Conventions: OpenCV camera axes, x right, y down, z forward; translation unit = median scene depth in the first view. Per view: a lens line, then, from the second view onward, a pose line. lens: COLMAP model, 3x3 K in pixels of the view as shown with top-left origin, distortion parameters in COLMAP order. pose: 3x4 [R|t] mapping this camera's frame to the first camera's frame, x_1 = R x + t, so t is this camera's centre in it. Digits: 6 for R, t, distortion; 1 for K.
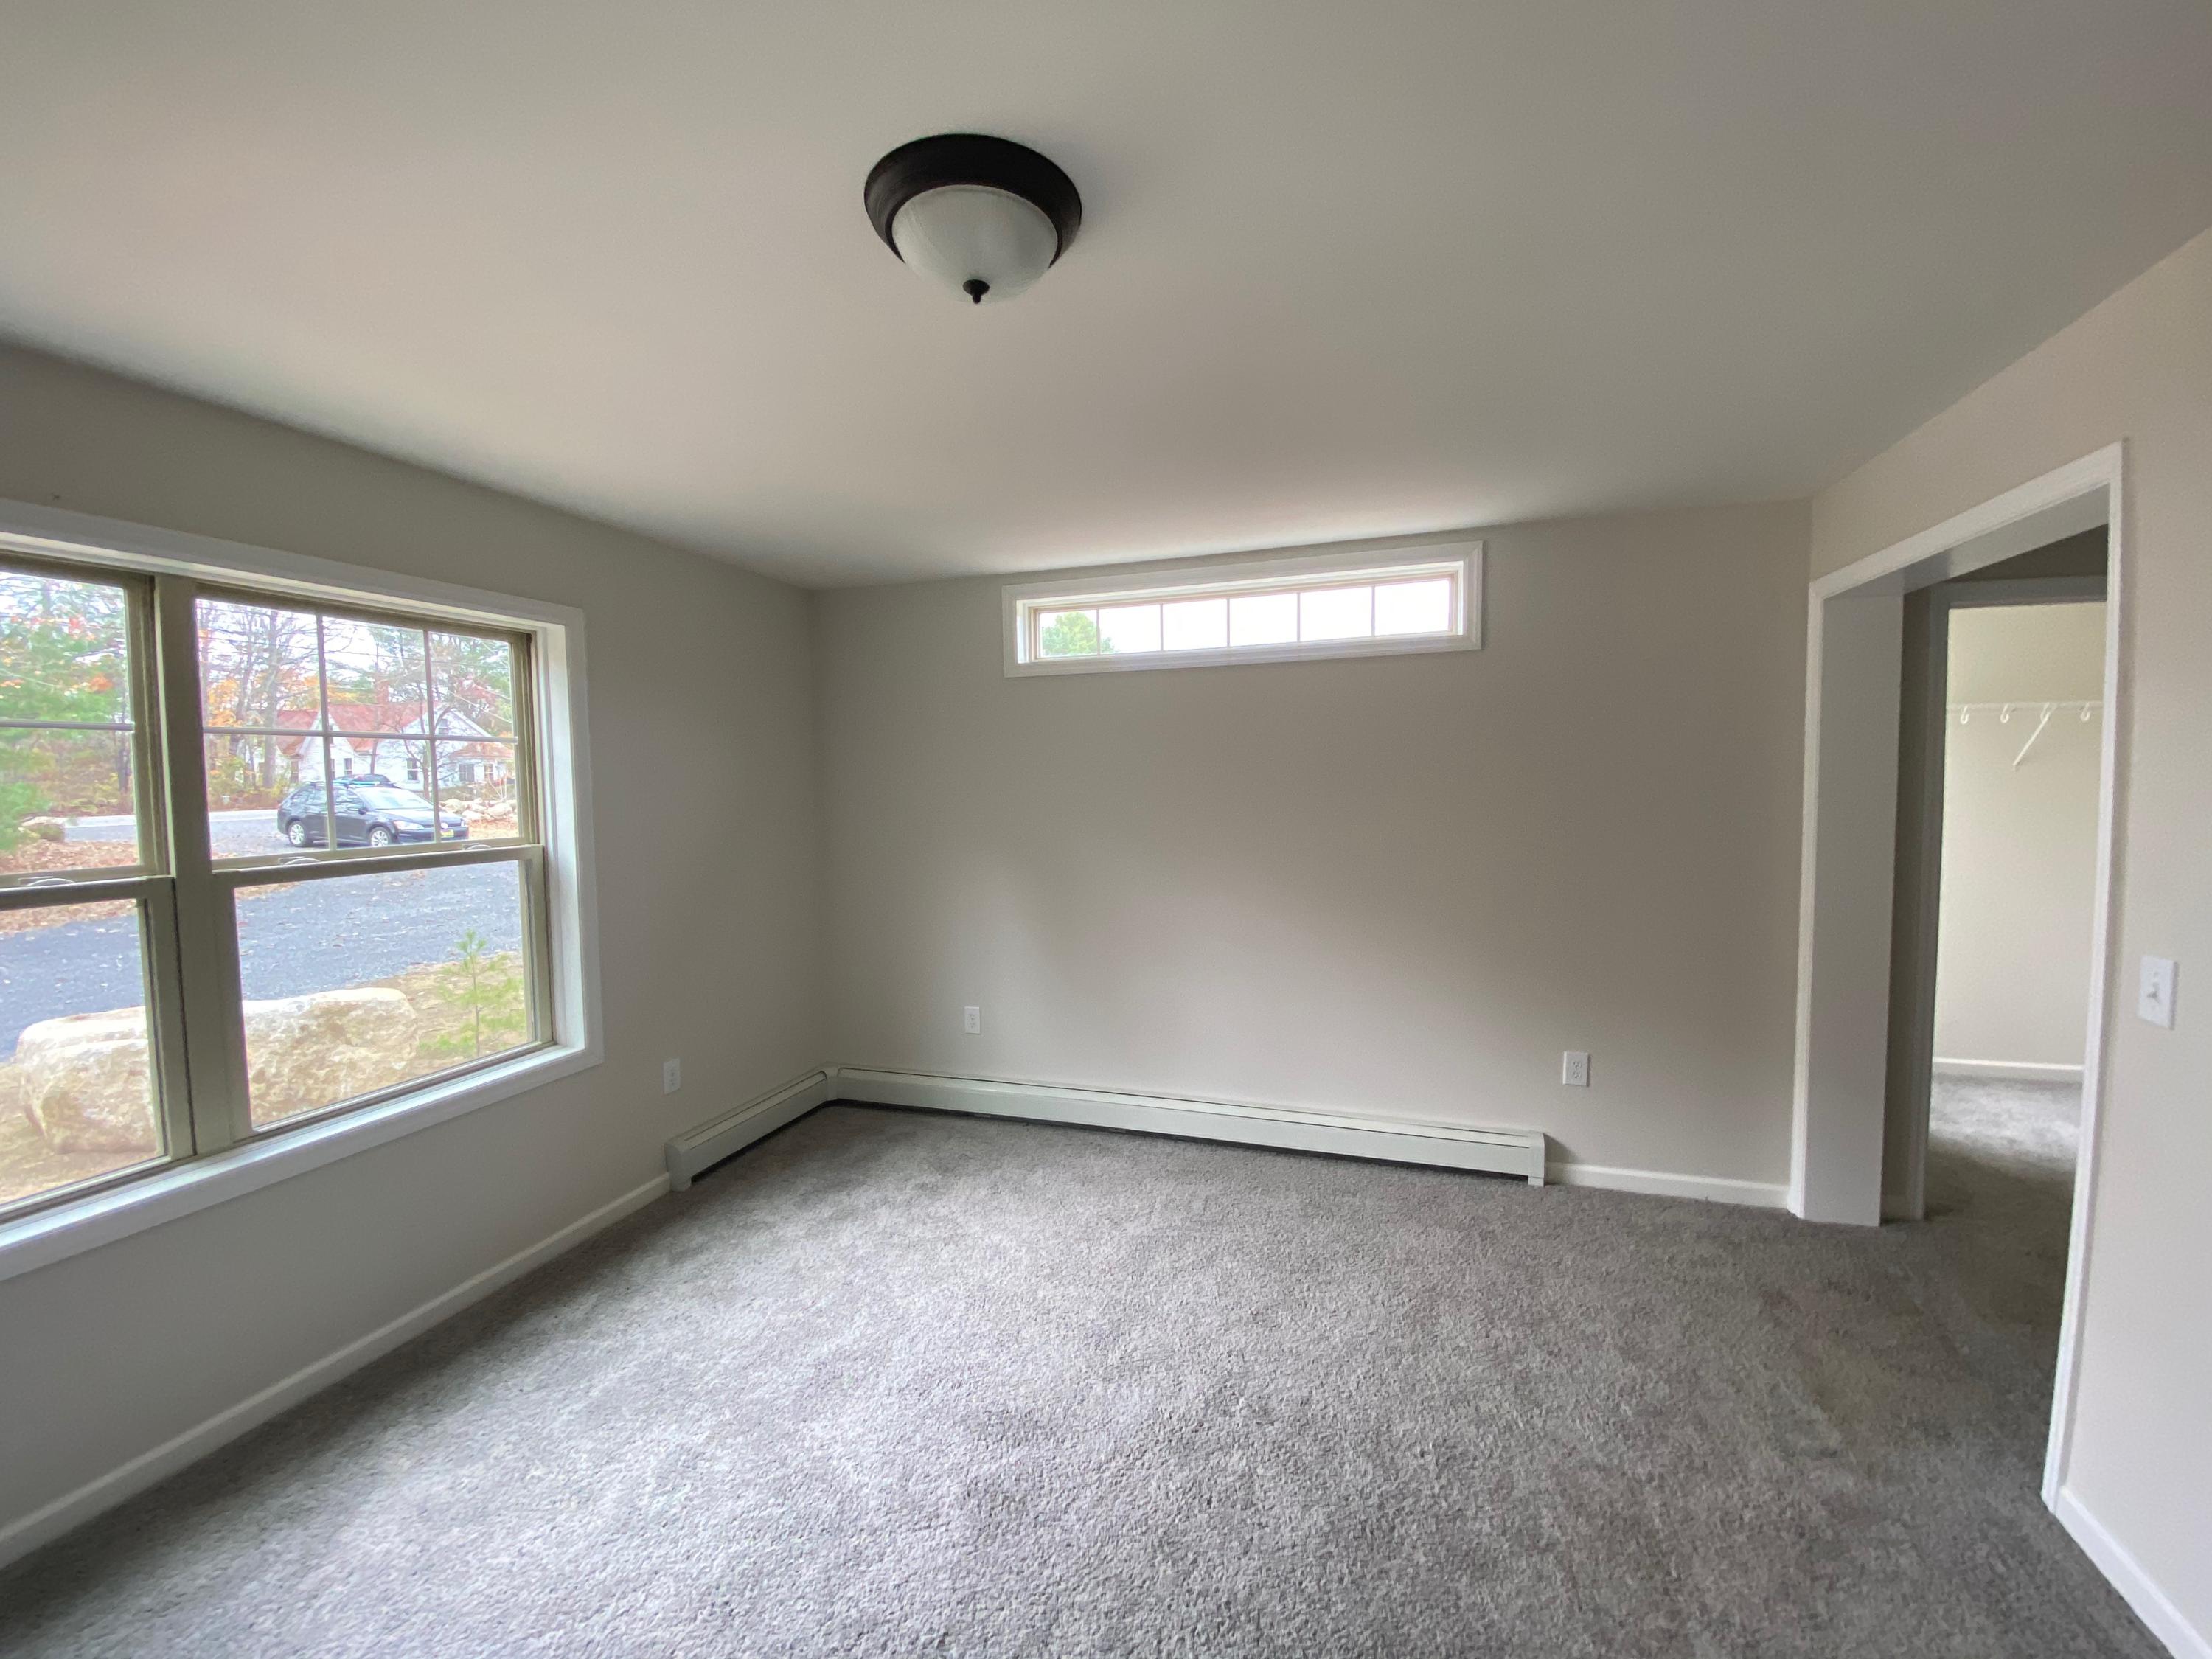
lens RADIAL K [[922.3, 0, 1091.0], [0, 922.3, 826.3], [0, 0, 1]] dist [0.004661, -0.002822]
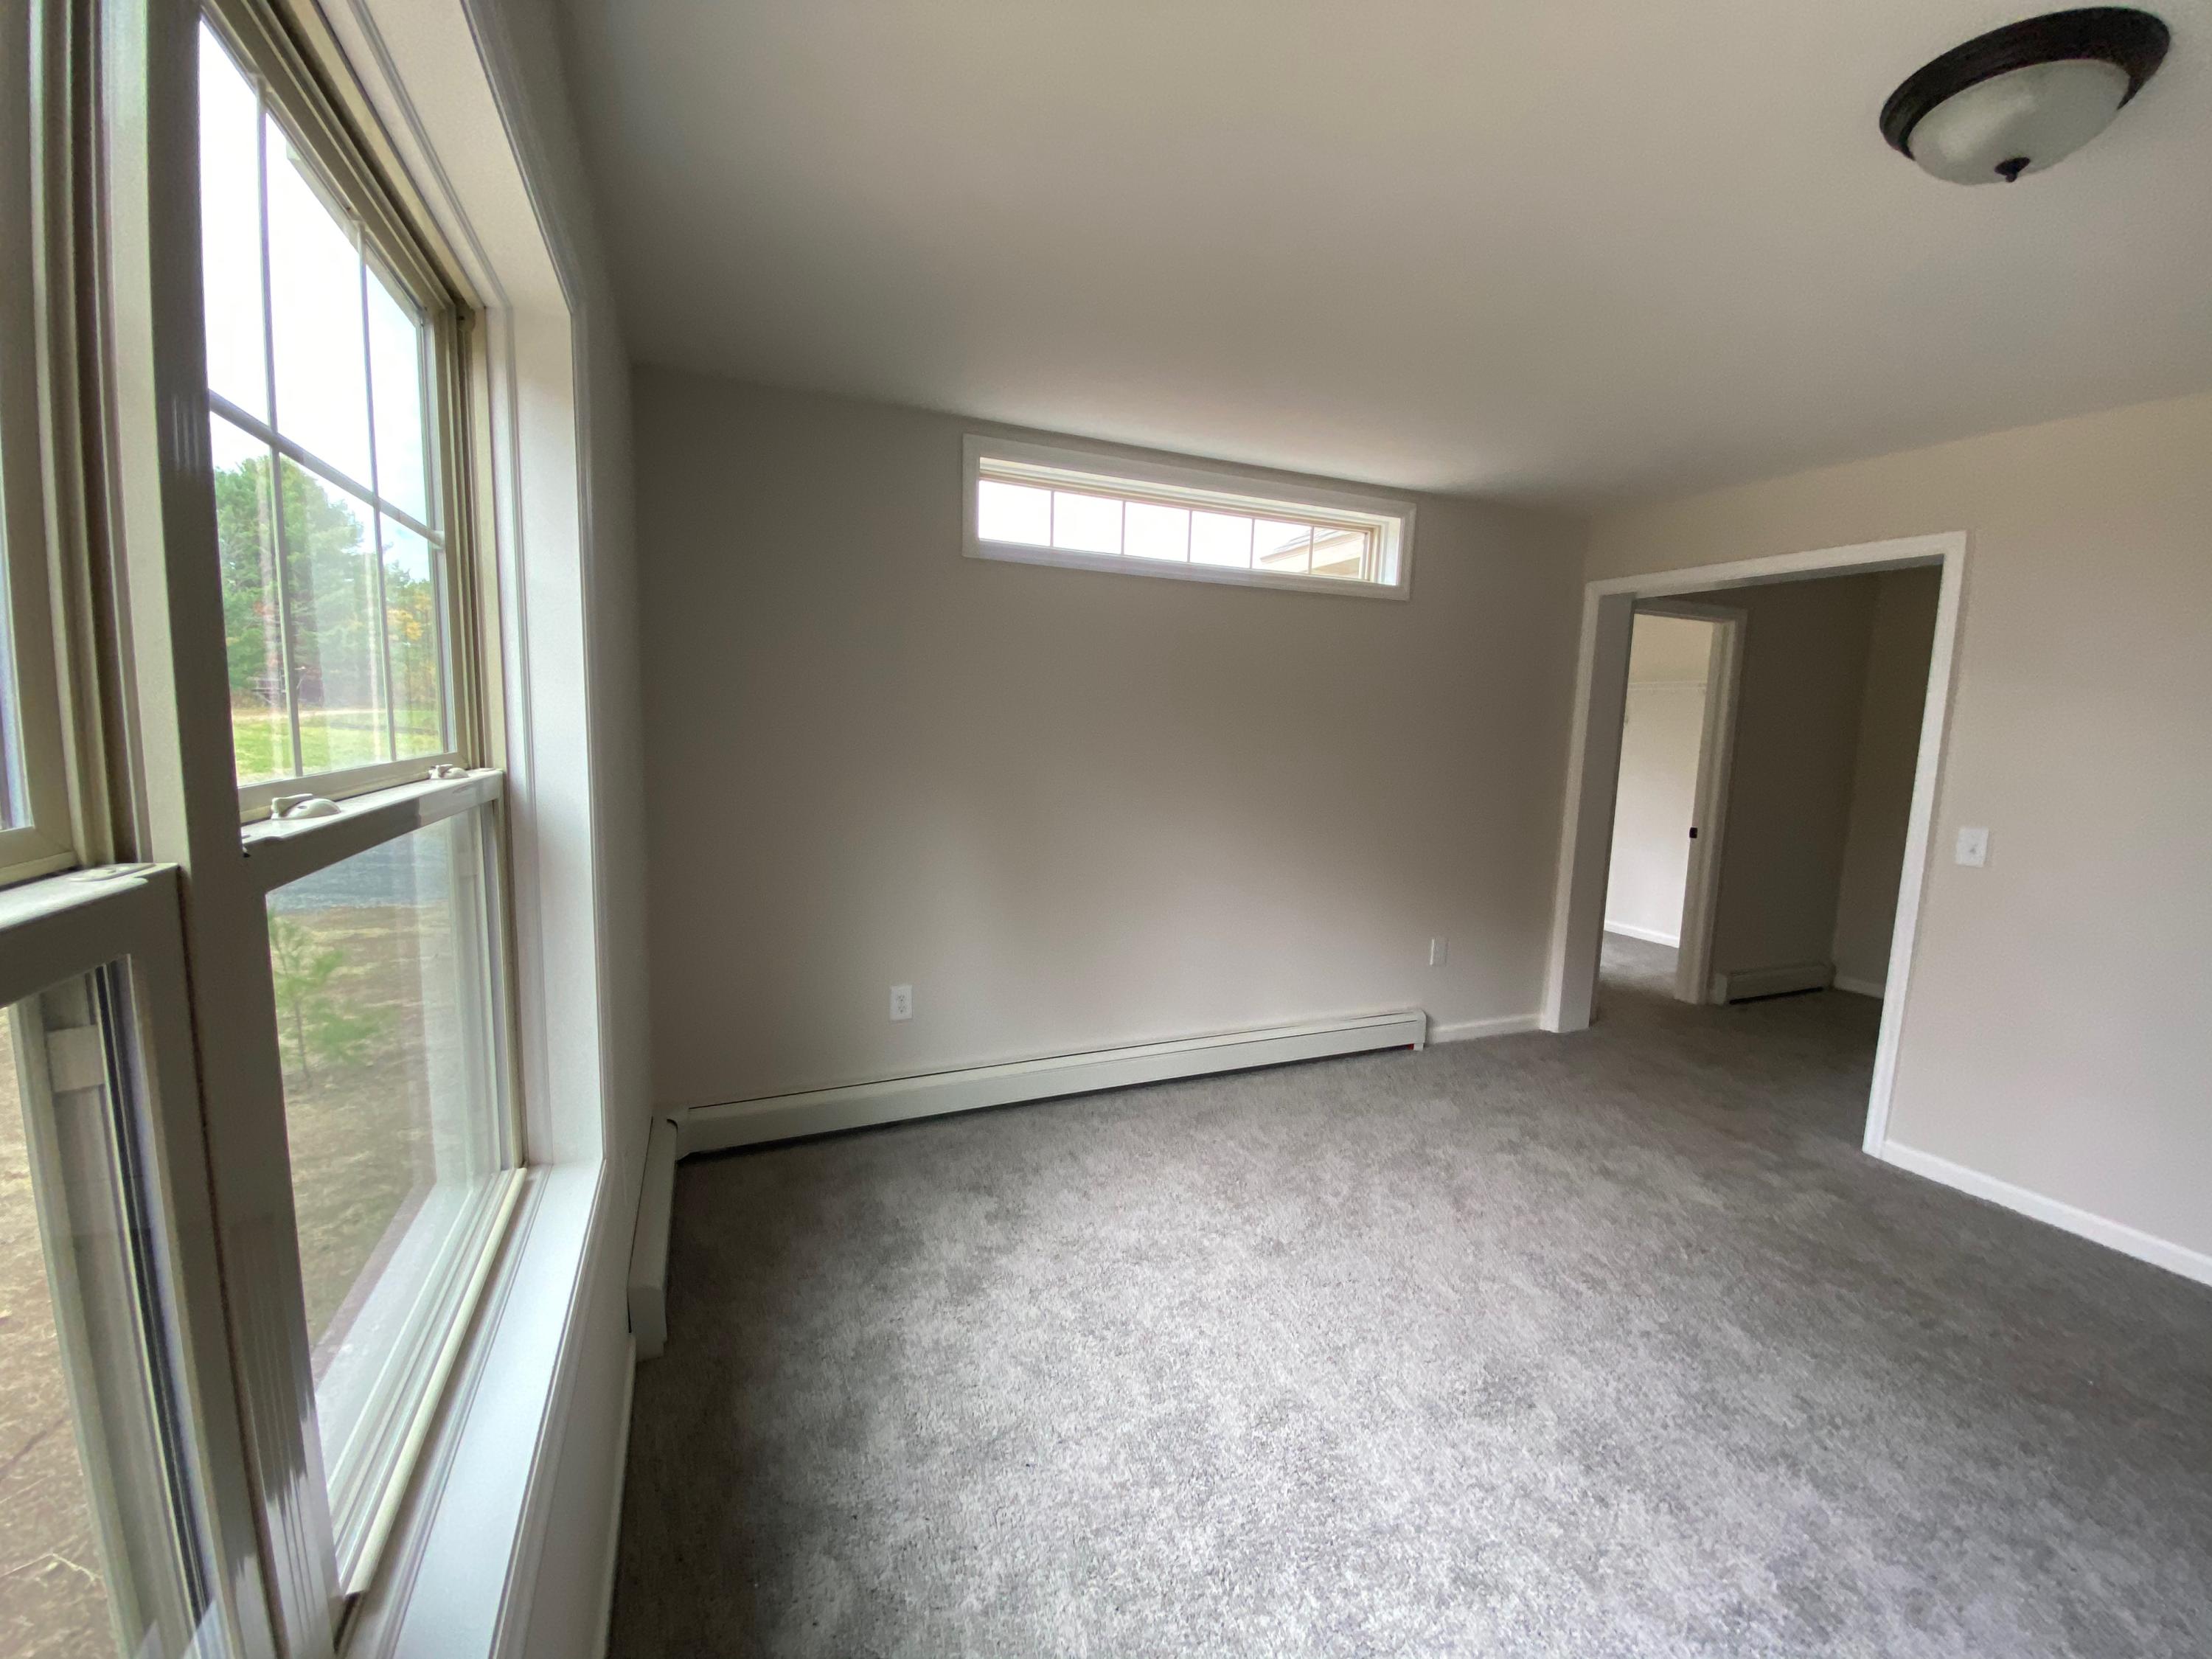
lens RADIAL K [[922.3, 0, 1103.8], [0, 922.3, 836.6], [0, 0, 1]] dist [0.004661, -0.002822]
pose [[0.735268, -0.046068, 0.676209, -0.641493], [-0.006671, 0.997147, 0.075187, 0.015671], [-0.677744, -0.059793, 0.732863, 0.404859]]
